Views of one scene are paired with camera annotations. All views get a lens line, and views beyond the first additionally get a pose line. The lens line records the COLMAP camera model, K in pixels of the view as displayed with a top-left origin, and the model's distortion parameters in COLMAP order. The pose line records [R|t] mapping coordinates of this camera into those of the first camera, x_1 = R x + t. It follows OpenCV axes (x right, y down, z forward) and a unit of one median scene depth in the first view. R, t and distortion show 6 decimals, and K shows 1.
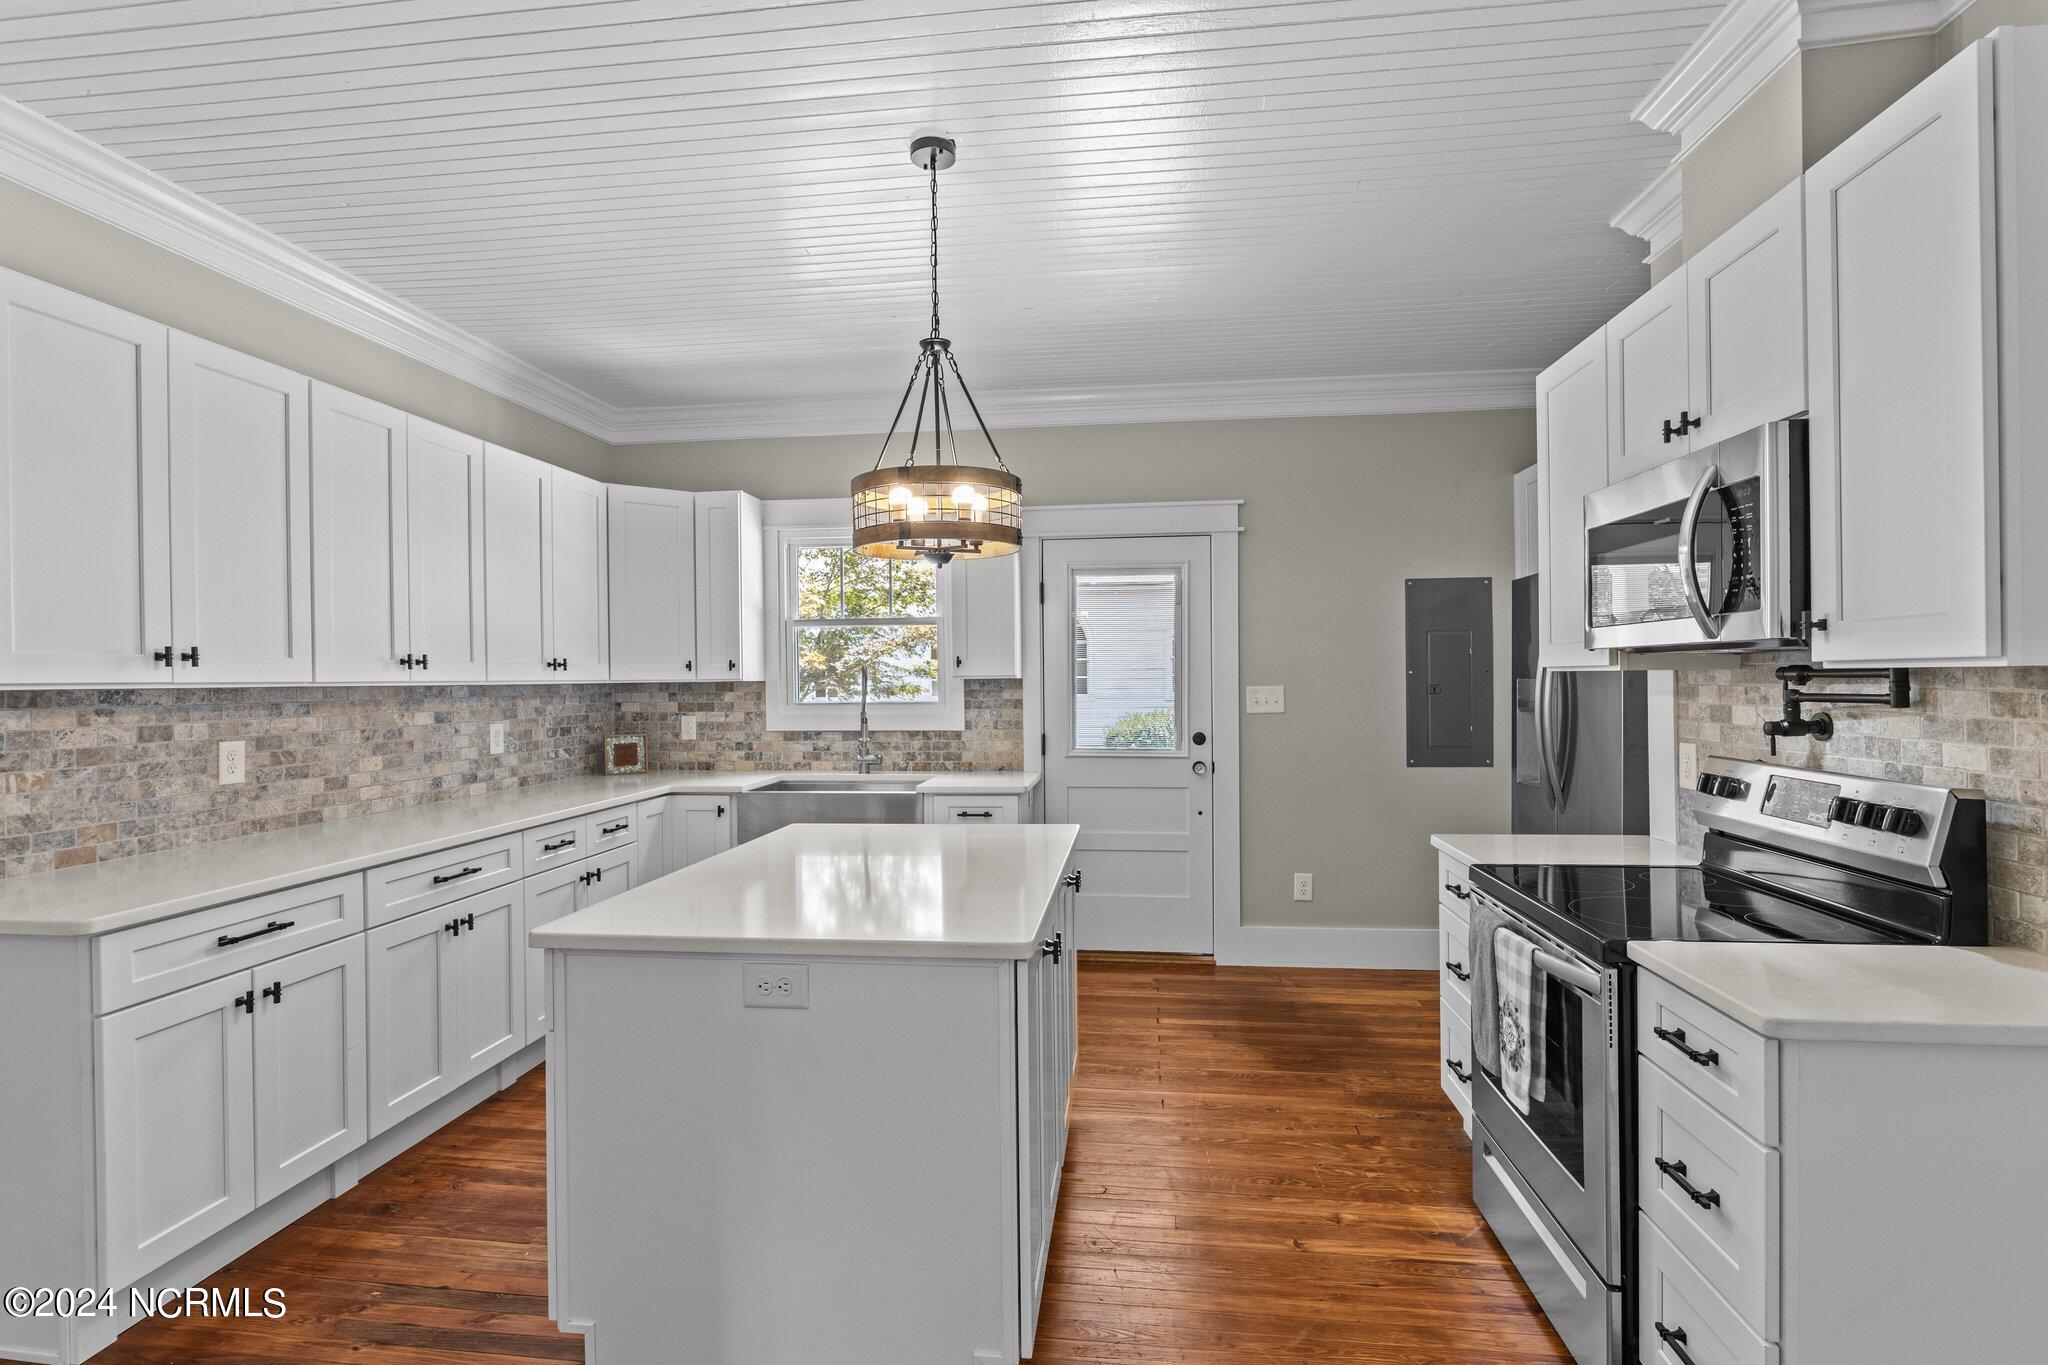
lens RADIAL K [[953.5, 0, 1022.7], [0, 953.5, 690.7], [0, 0, 1]] dist [-0.010347, 0.000721]
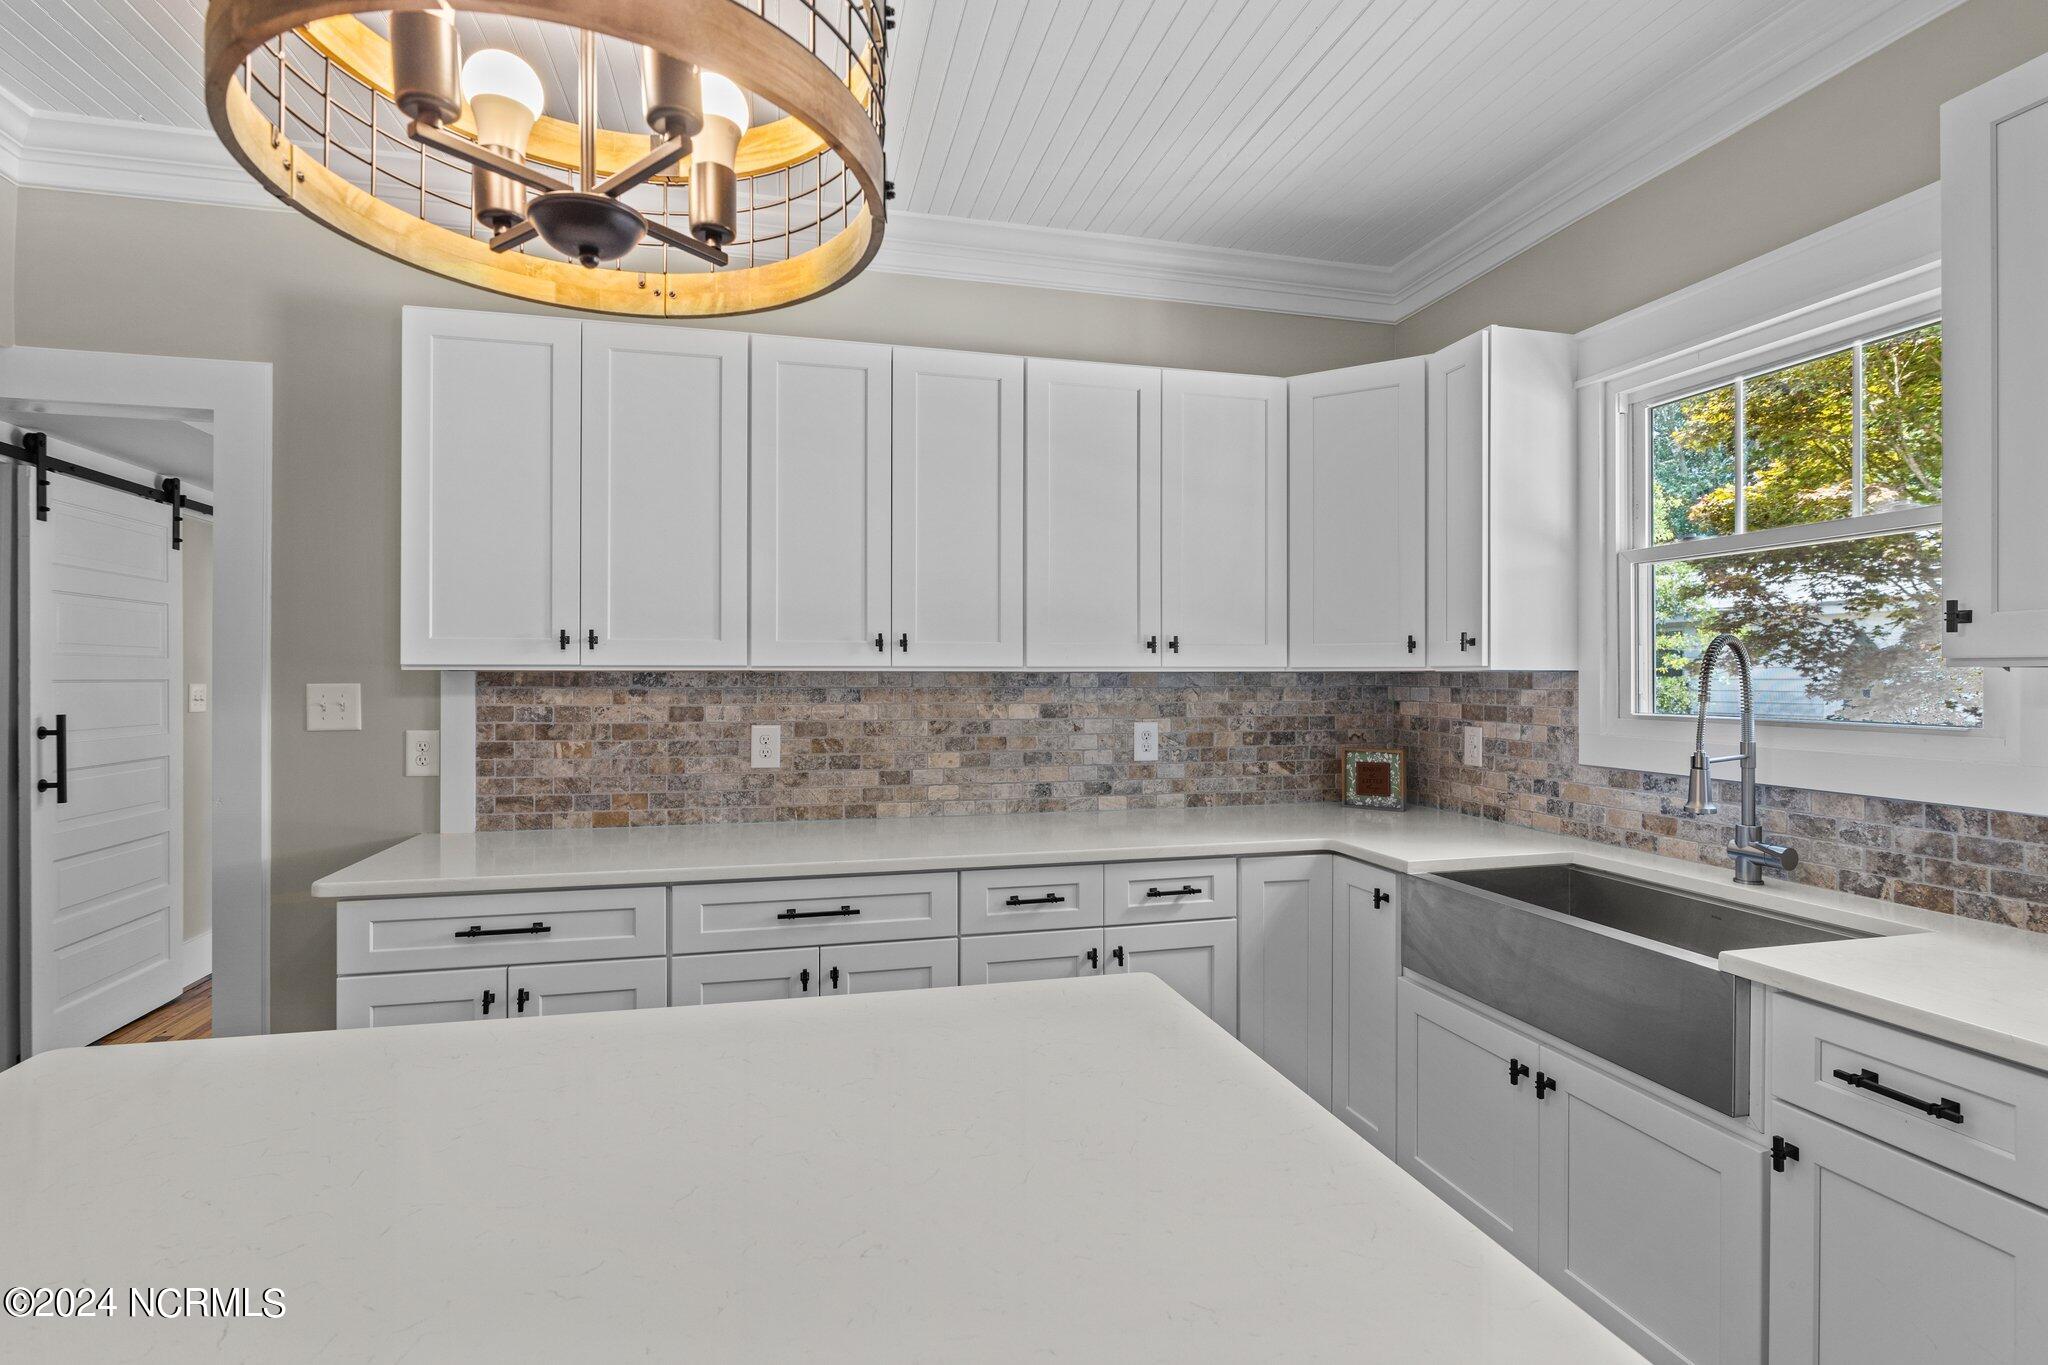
lens RADIAL K [[953.5, 0, 1020.2], [0, 953.5, 675.7], [0, 0, 1]] dist [-0.010347, 0.000721]
pose [[0.359178, 0.010977, -0.933204, 0.129649], [-0.016221, 0.999853, 0.005518, -0.005686], [0.933128, 0.013156, 0.359303, 0.583222]]
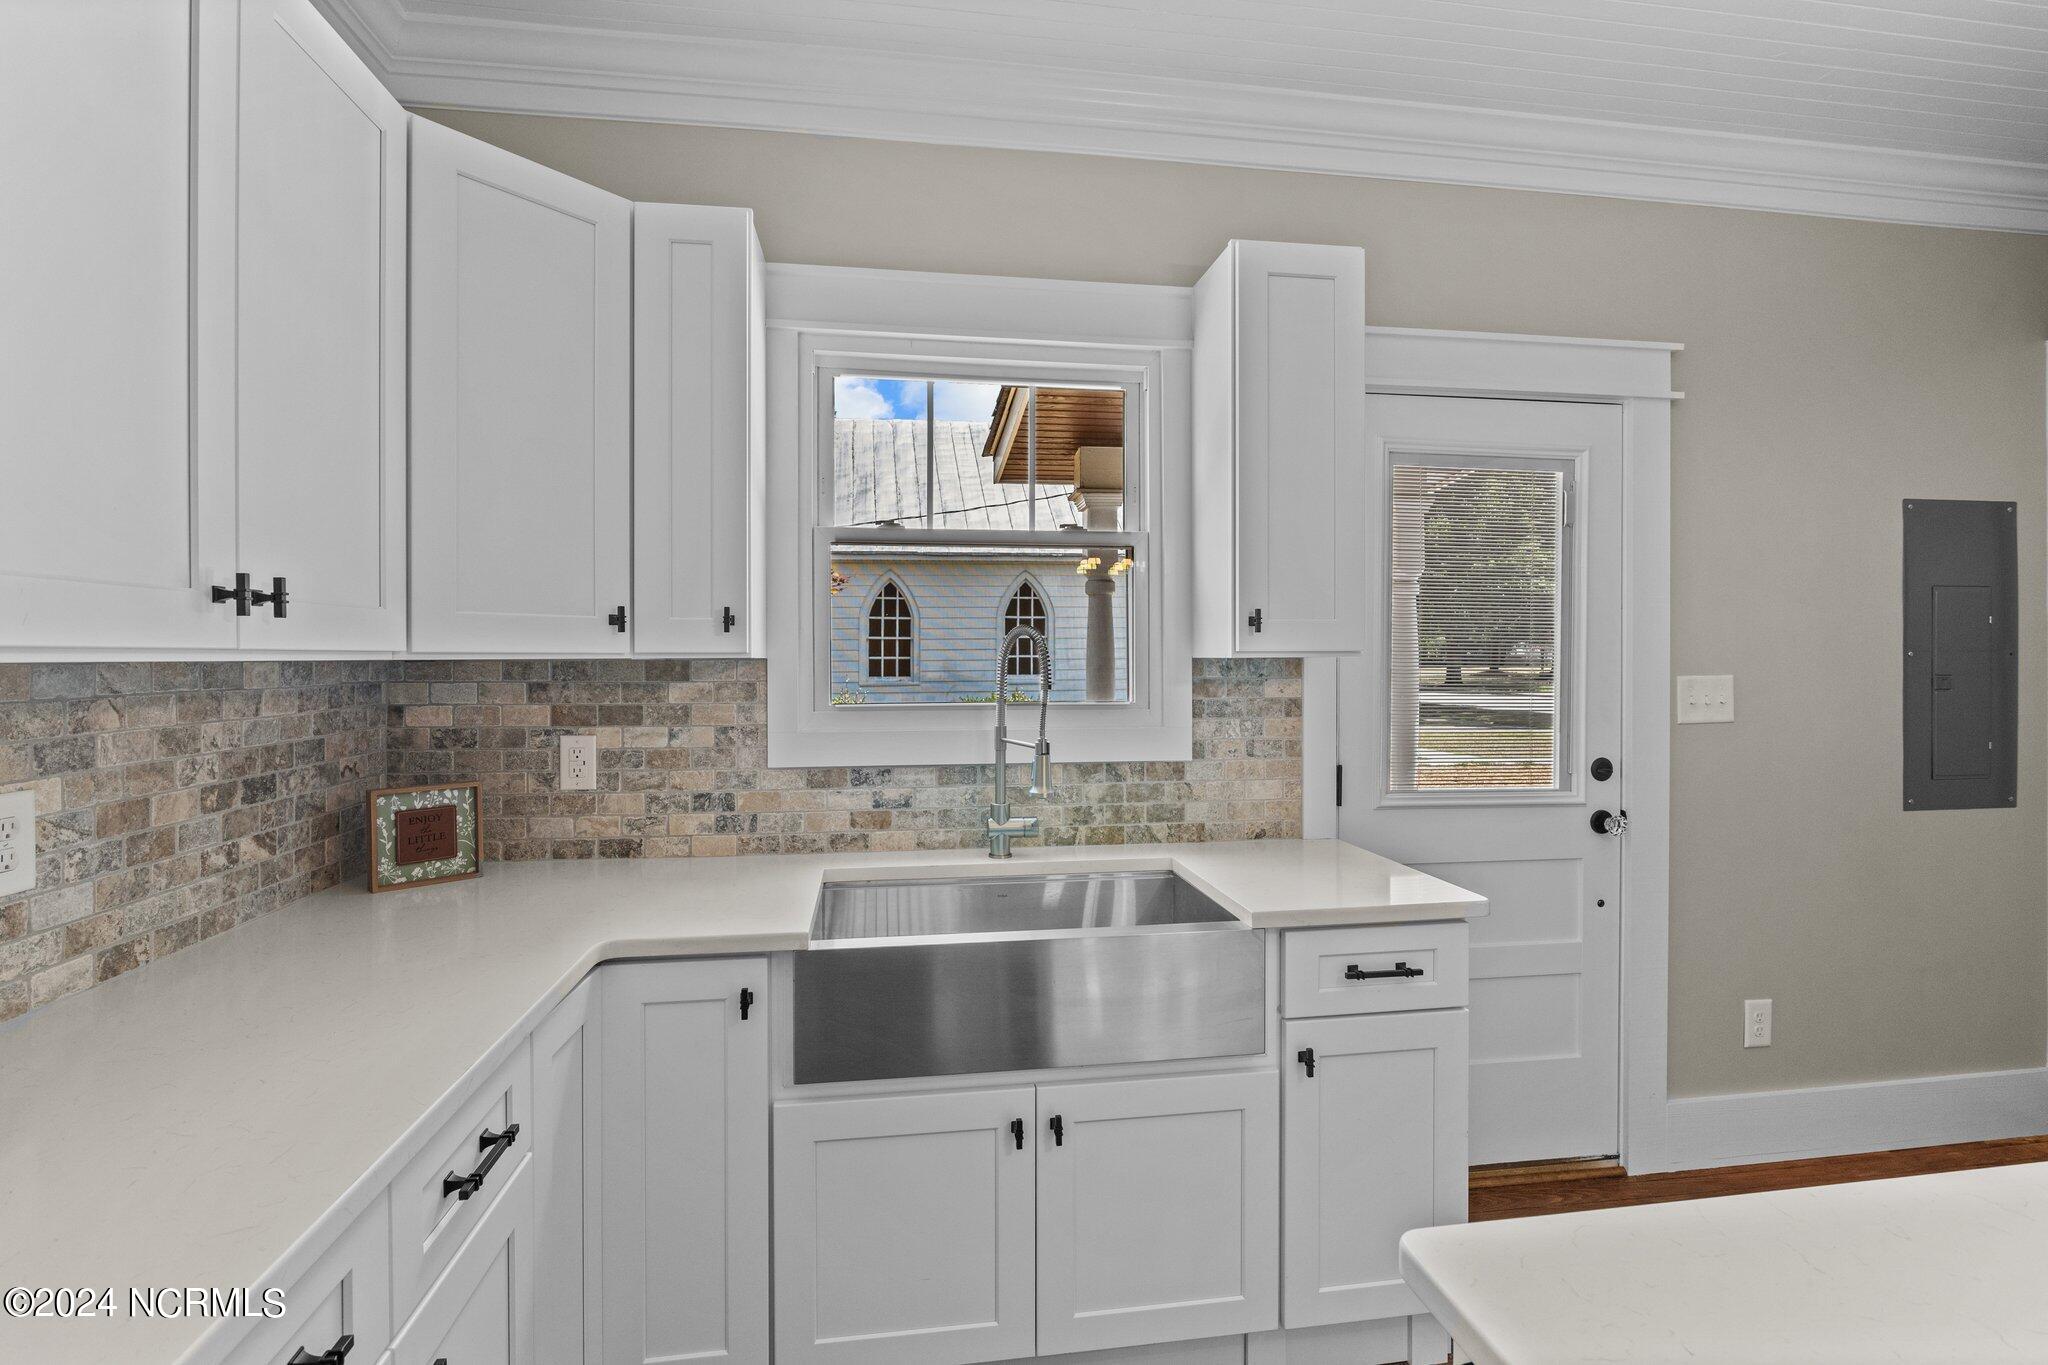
lens RADIAL K [[953.5, 0, 1028.3], [0, 953.5, 665.4], [0, 0, 1]] dist [-0.010347, 0.000721]
pose [[0.965862, 0.007172, 0.258959, -0.302053], [-0.005405, 0.999957, -0.007534, -0.004500], [-0.259002, 0.005877, 0.965859, 0.594757]]
